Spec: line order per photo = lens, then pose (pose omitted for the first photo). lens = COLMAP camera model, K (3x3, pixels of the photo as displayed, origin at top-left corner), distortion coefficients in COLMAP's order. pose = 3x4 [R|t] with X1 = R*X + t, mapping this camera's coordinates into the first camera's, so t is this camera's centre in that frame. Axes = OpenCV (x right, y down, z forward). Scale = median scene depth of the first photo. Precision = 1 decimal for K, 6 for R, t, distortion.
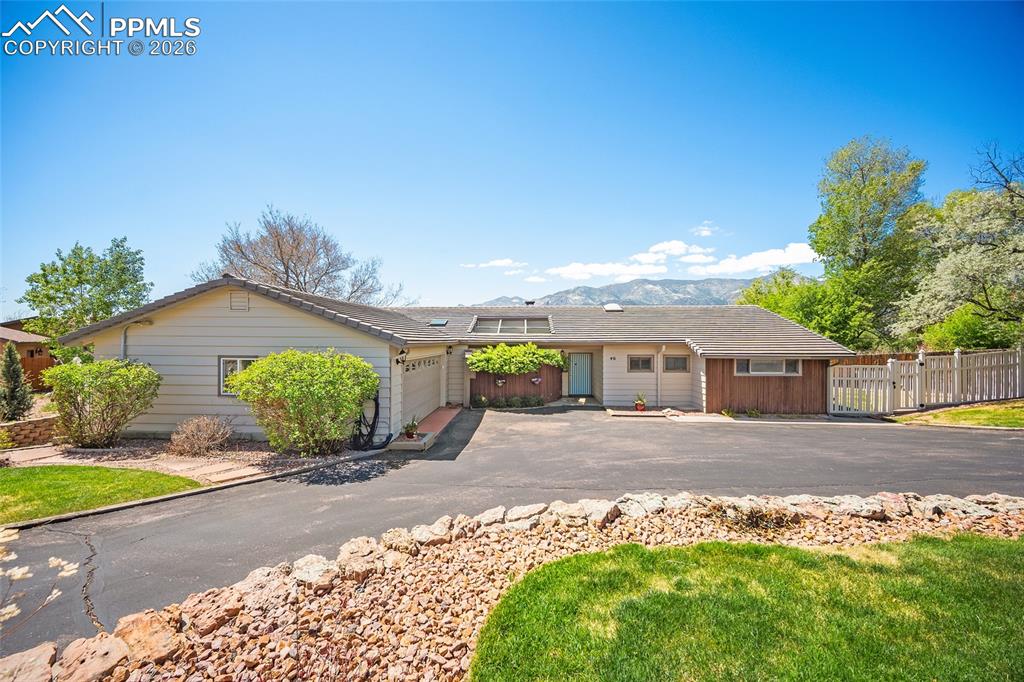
lens RADIAL K [[398.5, 0, 507.8], [0, 398.5, 340.4], [0, 0, 1]] dist [-0.001235, -0.000108]
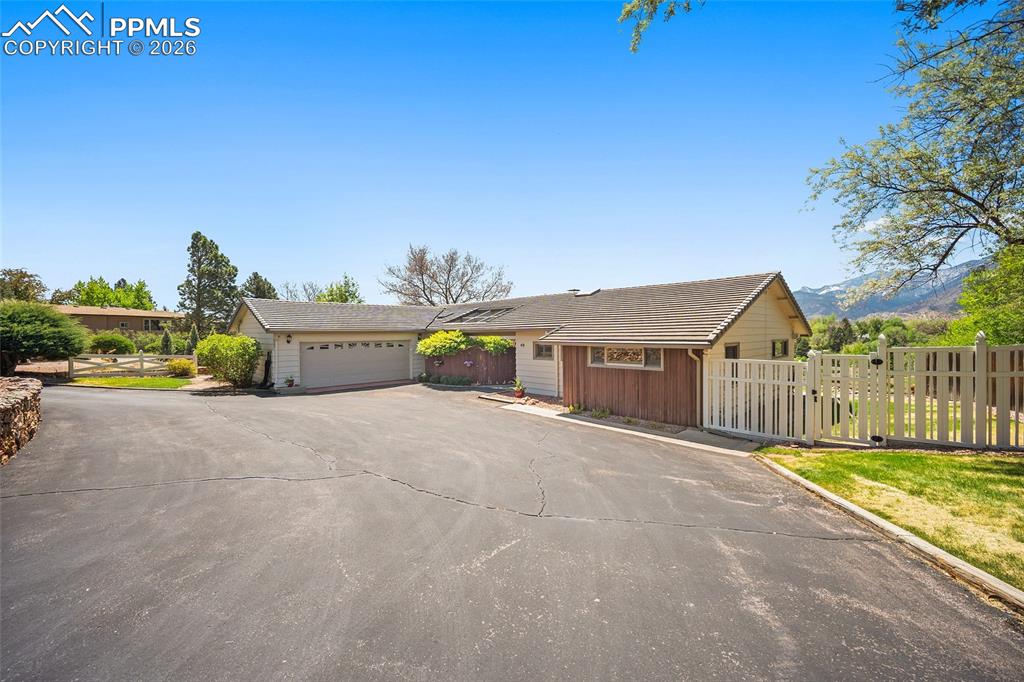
lens RADIAL K [[398.5, 0, 507.8], [0, 398.5, 340.4], [0, 0, 1]] dist [-0.001235, -0.000108]
pose [[0.726346, 0.005341, -0.687309, 1.028006], [0.007060, 0.999859, 0.015231, 0.019272], [0.687293, -0.015916, 0.726206, 0.265730]]
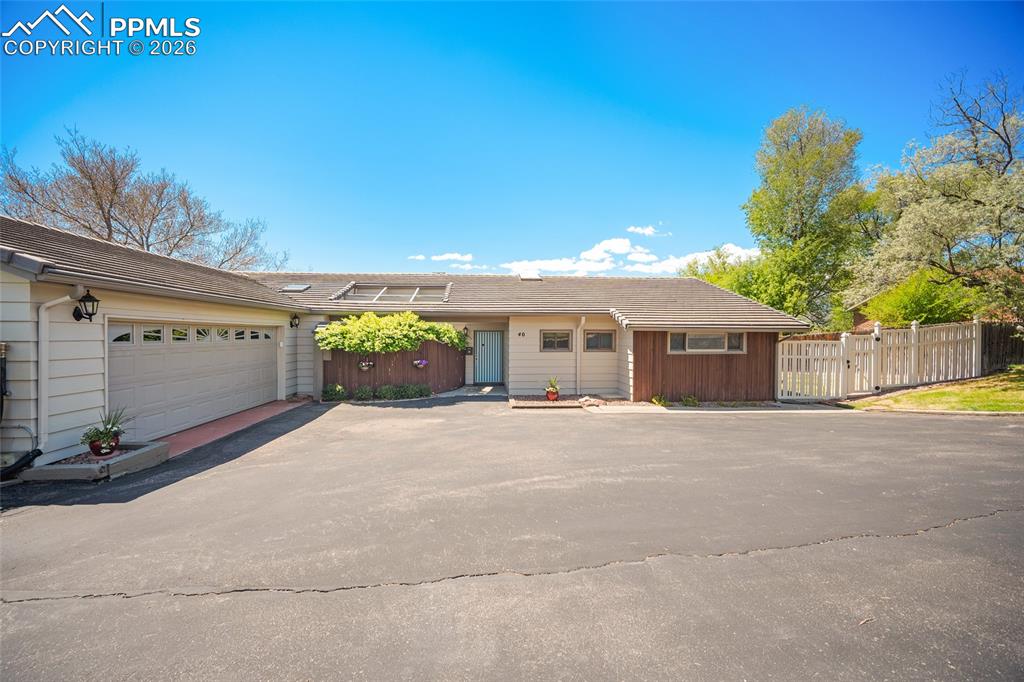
lens RADIAL K [[398.5, 0, 507.8], [0, 398.5, 340.4], [0, 0, 1]] dist [-0.001235, -0.000108]
pose [[0.992308, 0.000266, 0.123793, 0.156631], [-0.001846, 0.999918, 0.012645, 0.052347], [-0.123779, -0.012777, 0.992228, 0.256544]]
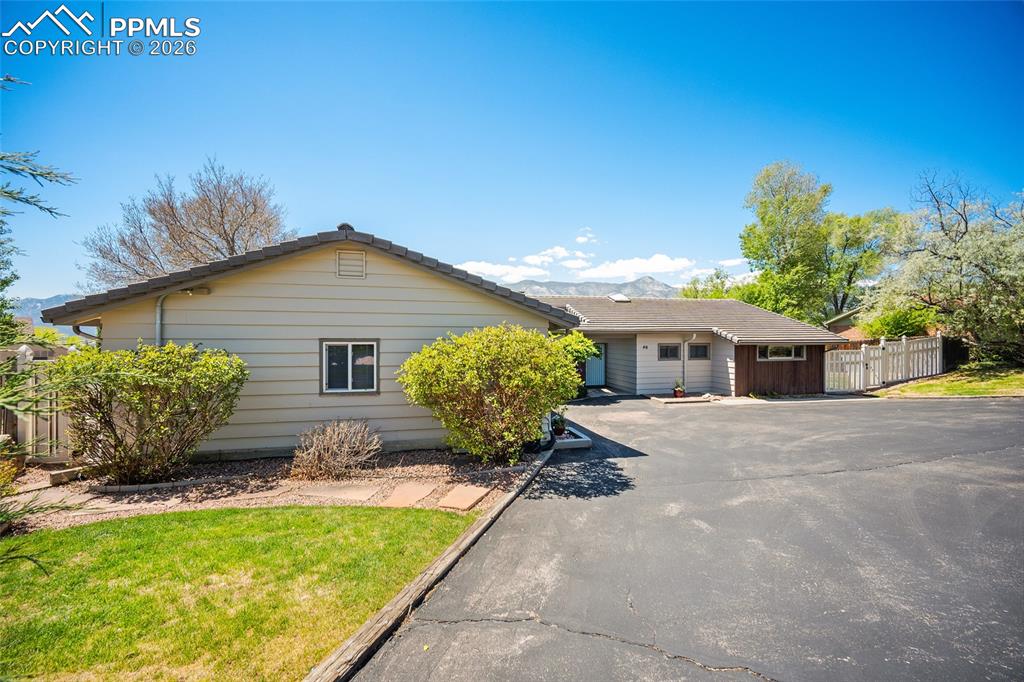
lens RADIAL K [[398.5, 0, 507.8], [0, 398.5, 340.4], [0, 0, 1]] dist [-0.001235, -0.000108]
pose [[0.964200, -0.005041, 0.265128, -0.372924], [0.003973, 0.999982, 0.004565, 0.024670], [-0.265146, -0.003348, 0.964202, 0.134942]]
